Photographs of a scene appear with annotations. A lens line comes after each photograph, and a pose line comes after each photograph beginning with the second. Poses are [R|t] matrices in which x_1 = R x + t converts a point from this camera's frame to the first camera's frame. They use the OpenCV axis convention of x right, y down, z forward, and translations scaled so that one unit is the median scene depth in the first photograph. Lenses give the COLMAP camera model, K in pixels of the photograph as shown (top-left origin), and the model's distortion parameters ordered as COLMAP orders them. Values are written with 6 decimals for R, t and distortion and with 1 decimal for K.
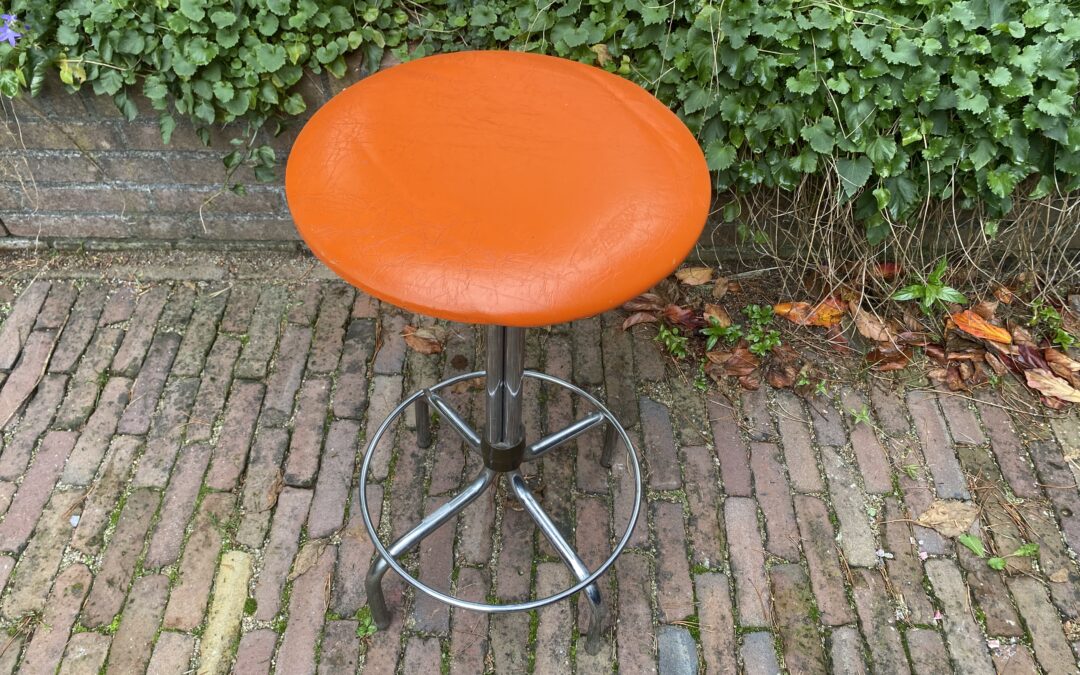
lens RADIAL K [[829.6, 0, 543.4], [0, 829.6, 335.9], [0, 0, 1]] dist [0.016363, -0.006290]
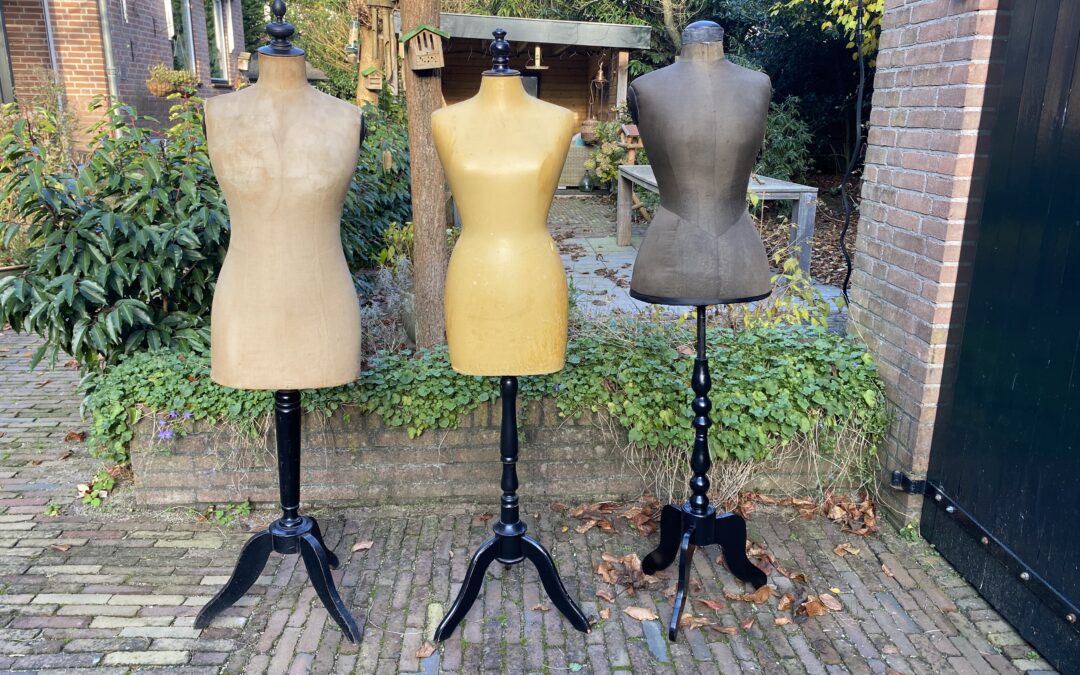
lens RADIAL K [[829.6, 0, 545.2], [0, 829.6, 332.9], [0, 0, 1]] dist [0.016363, -0.006290]
pose [[0.997893, -0.025141, 0.059805, -0.188731], [0.054817, 0.819783, -0.570045, 0.837795], [-0.034695, 0.572123, 0.819434, -1.006036]]
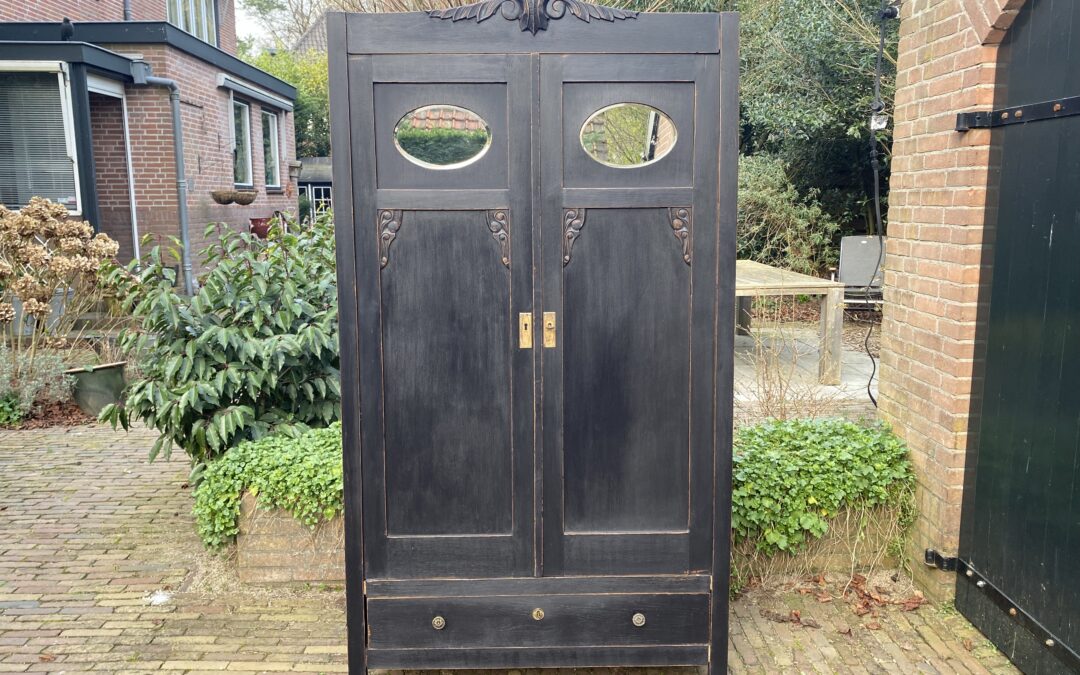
lens RADIAL K [[829.6, 0, 542.4], [0, 829.6, 328.0], [0, 0, 1]] dist [0.016363, -0.006290]
pose [[0.999164, -0.032130, 0.025290, -0.295858], [0.040830, 0.750685, -0.659398, 0.994936], [0.002201, 0.659879, 0.751369, -1.256252]]
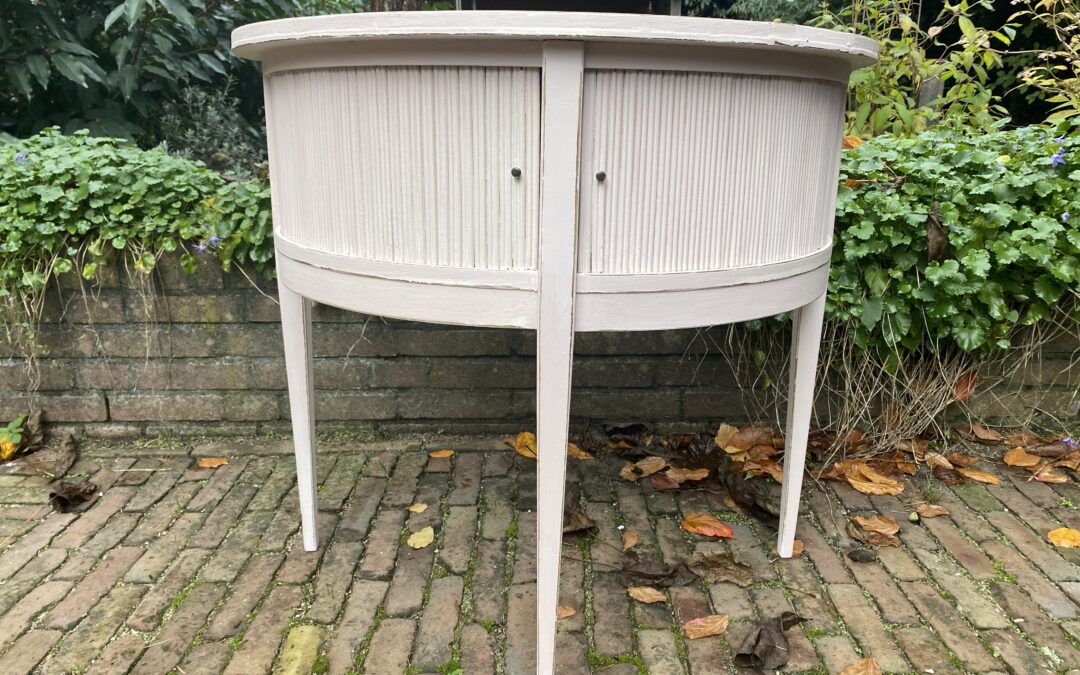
lens RADIAL K [[829.6, 0, 546.5], [0, 829.6, 330.3], [0, 0, 1]] dist [0.016363, -0.006290]
pose [[0.999791, -0.016837, 0.011624, -0.103036], [0.020460, 0.824890, -0.564922, 0.478662], [-0.000077, 0.565042, 0.825062, 0.058677]]
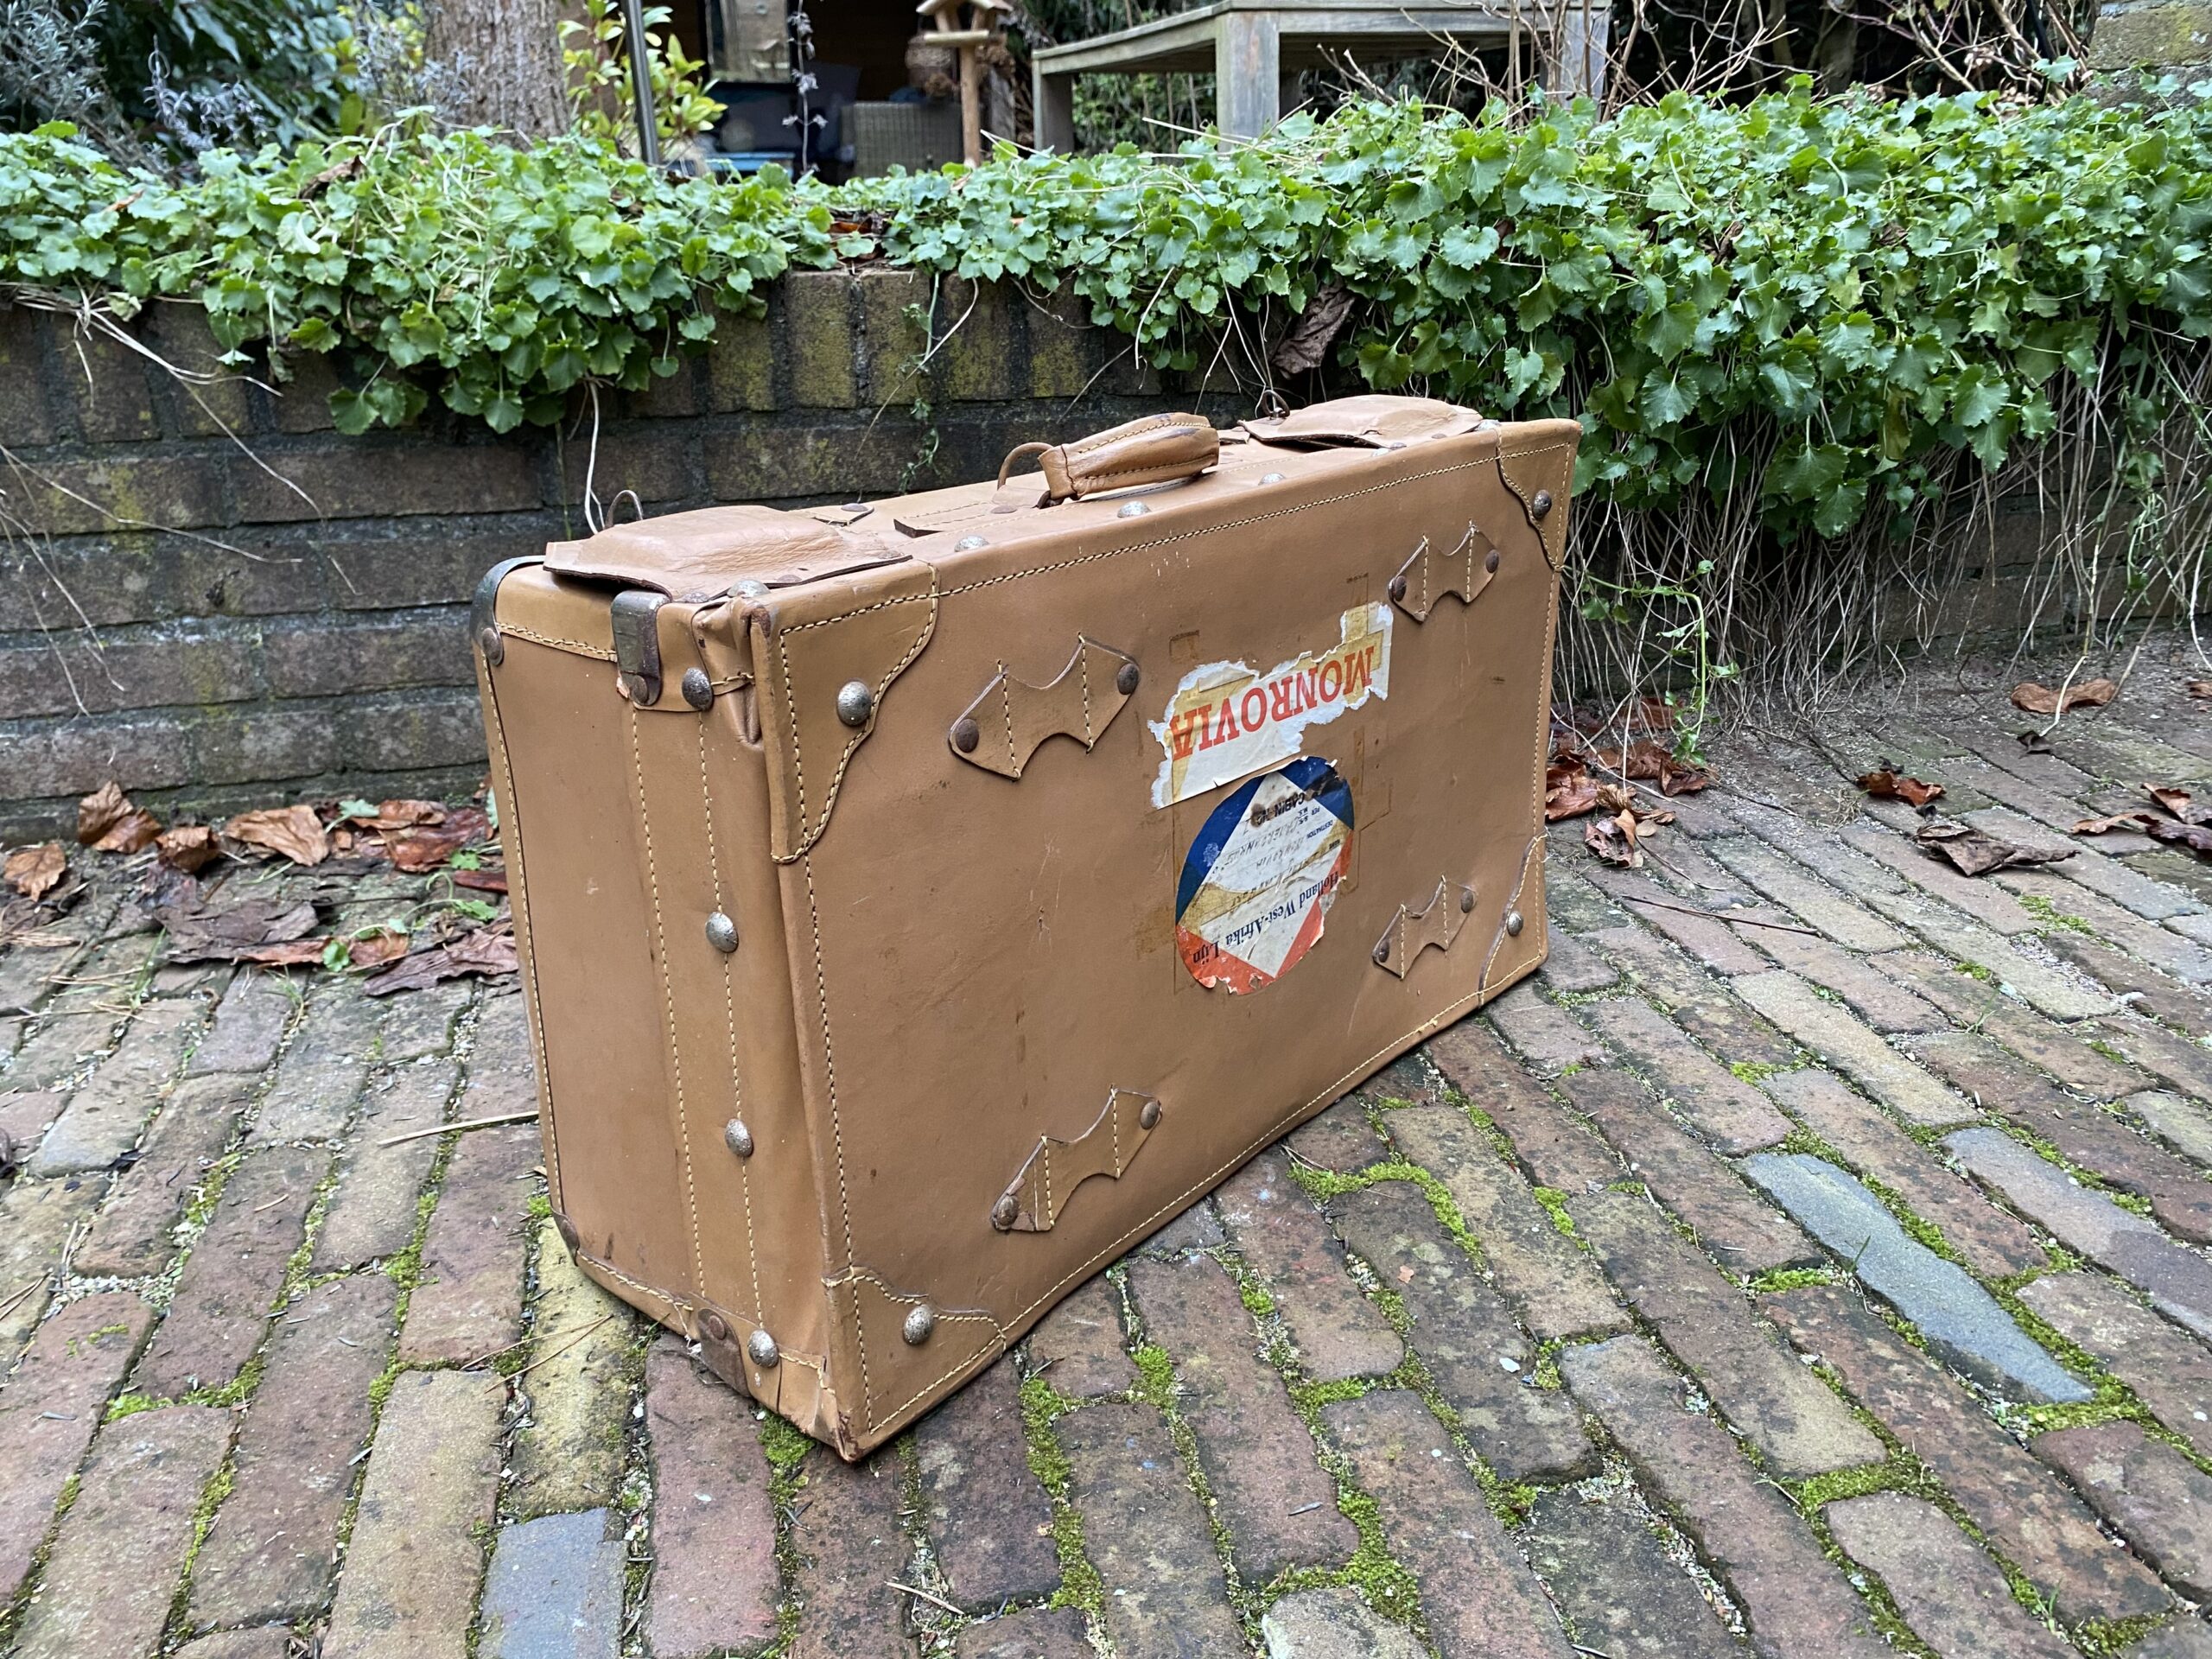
lens RADIAL K [[1699.8, 0, 1101.1], [0, 1699.8, 813.8], [0, 0, 1]] dist [0.015488, -0.005936]
pose [[0.973640, -0.108271, 0.200755, -0.259752], [0.191691, 0.865410, -0.462947, 0.462346], [-0.123612, 0.489226, 0.863353, 0.236156]]
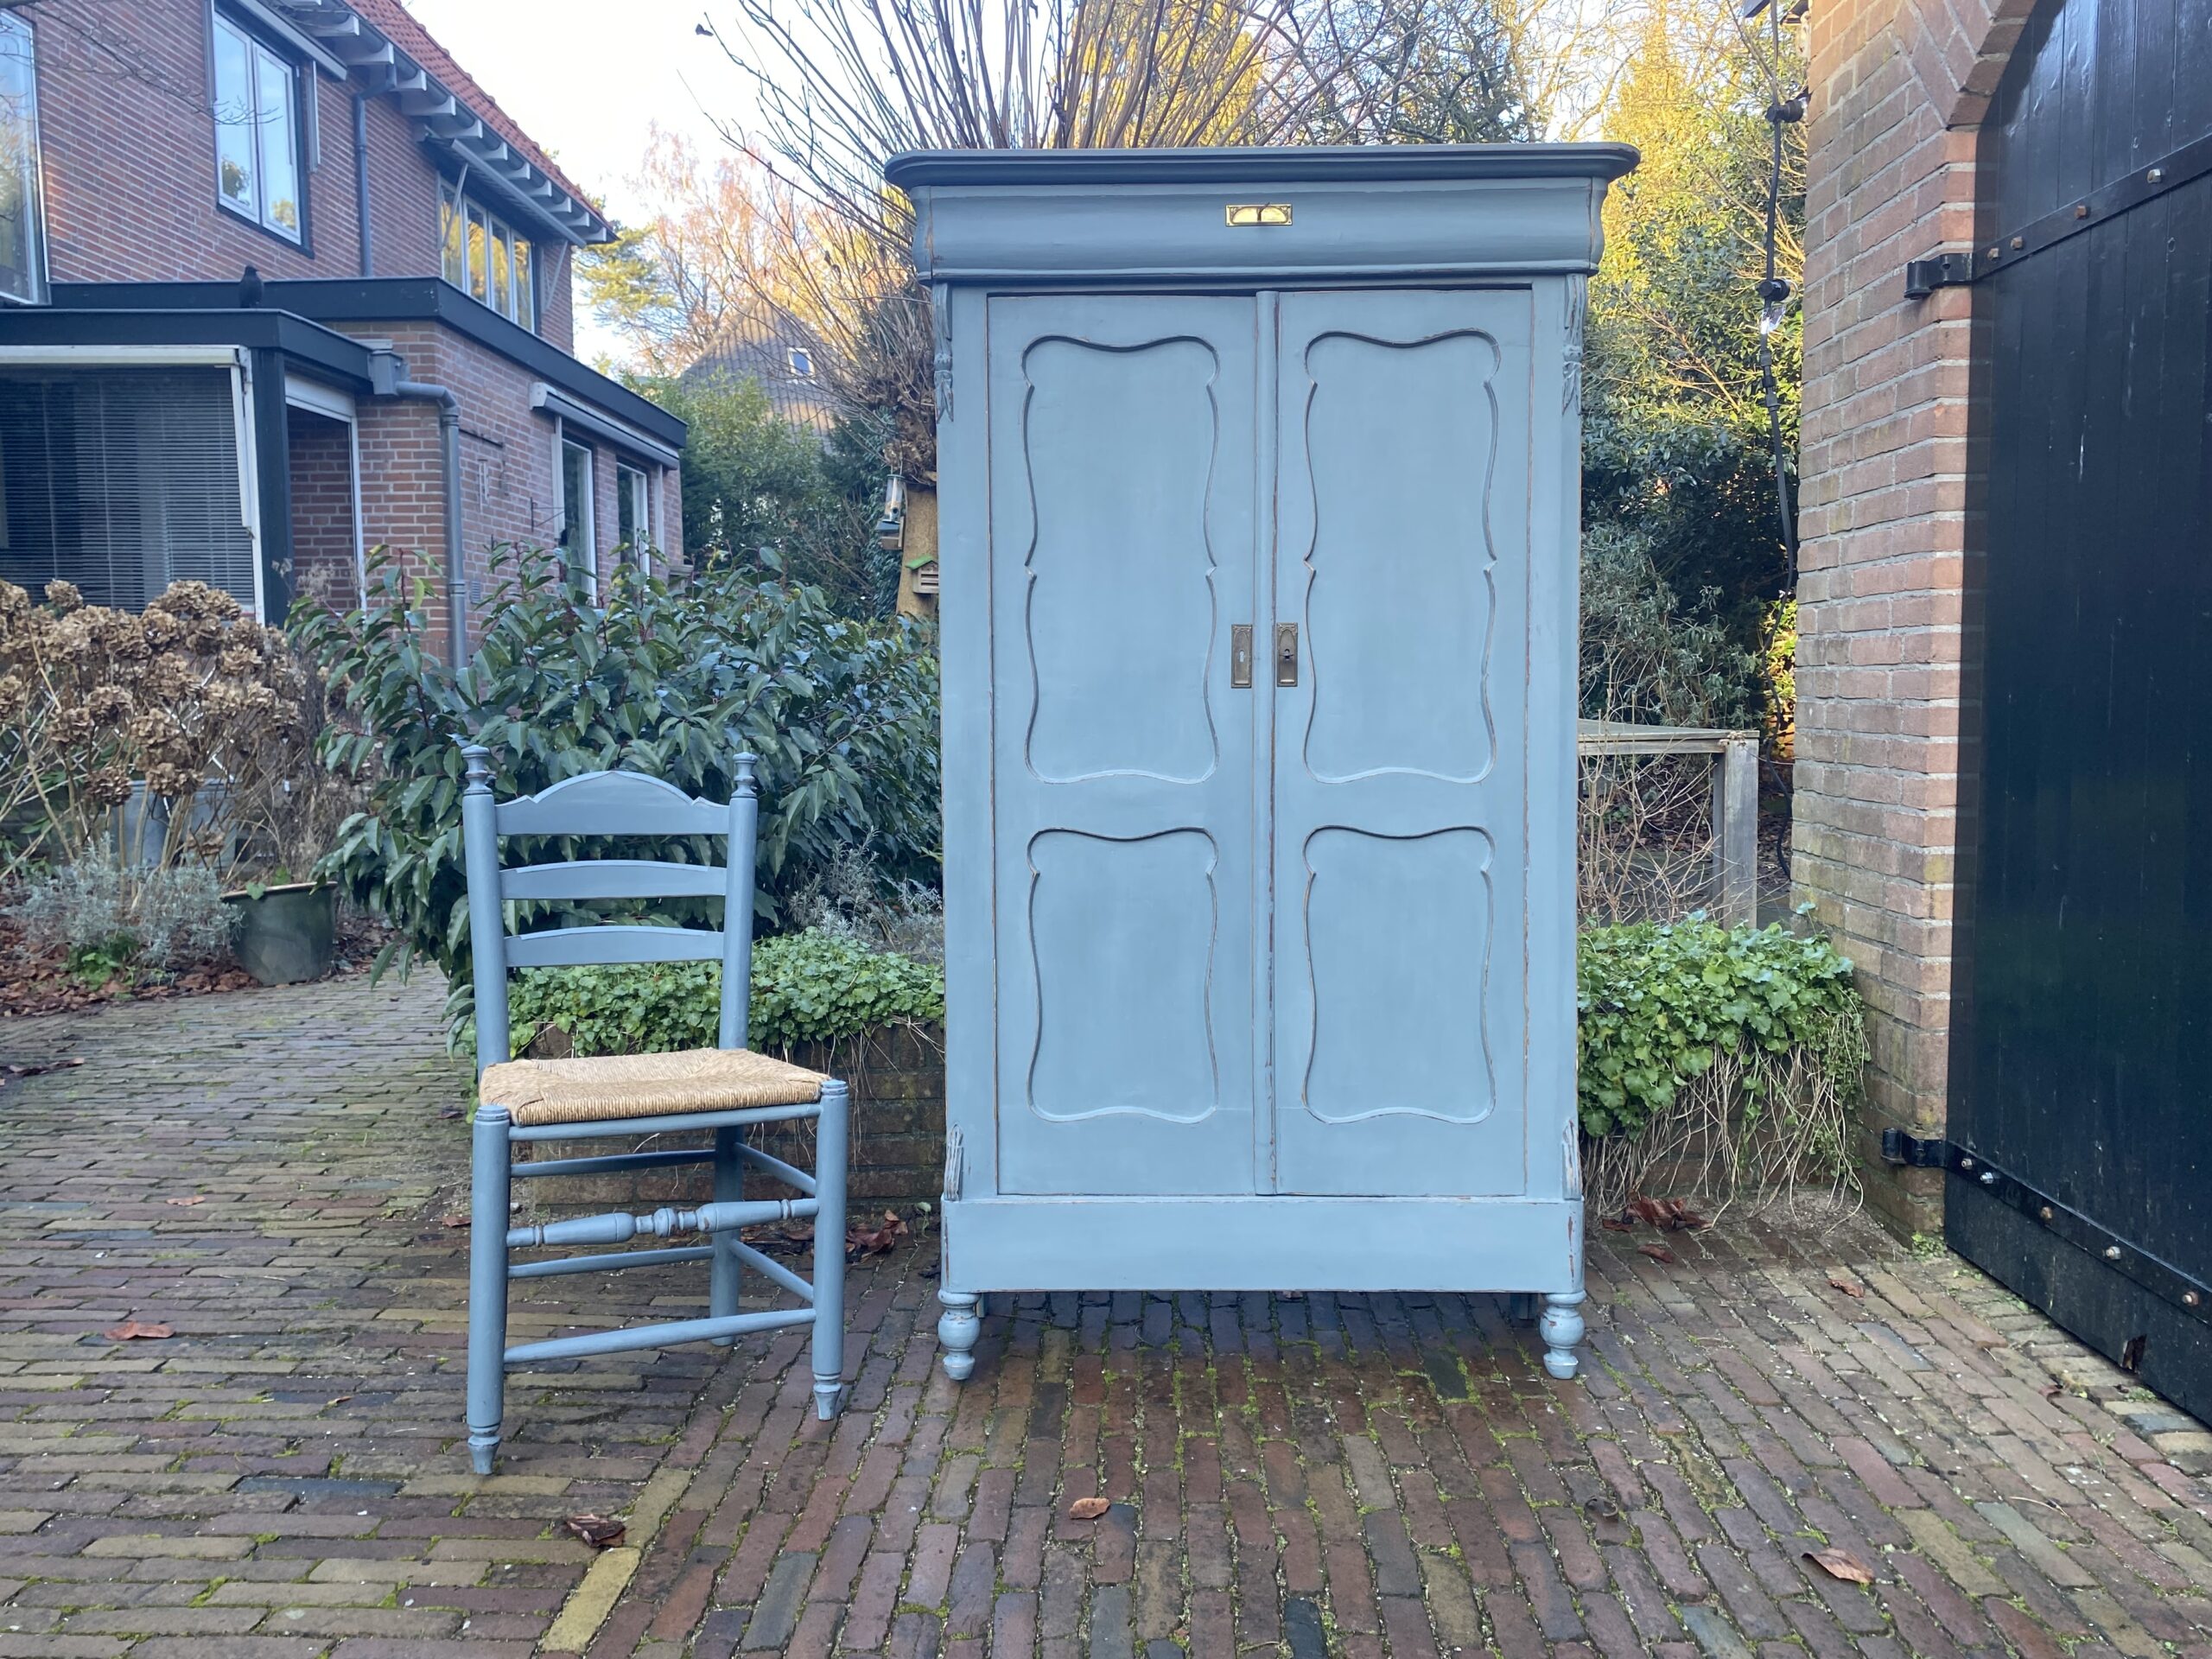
lens RADIAL K [[1699.8, 0, 1111.4], [0, 1699.8, 813.9], [0, 0, 1]] dist [0.015488, -0.005936]
pose [[0.999399, -0.031827, -0.013750, -0.216989], [0.012341, 0.697201, -0.716770, 1.371429], [0.032399, 0.716169, 0.697174, -1.108431]]
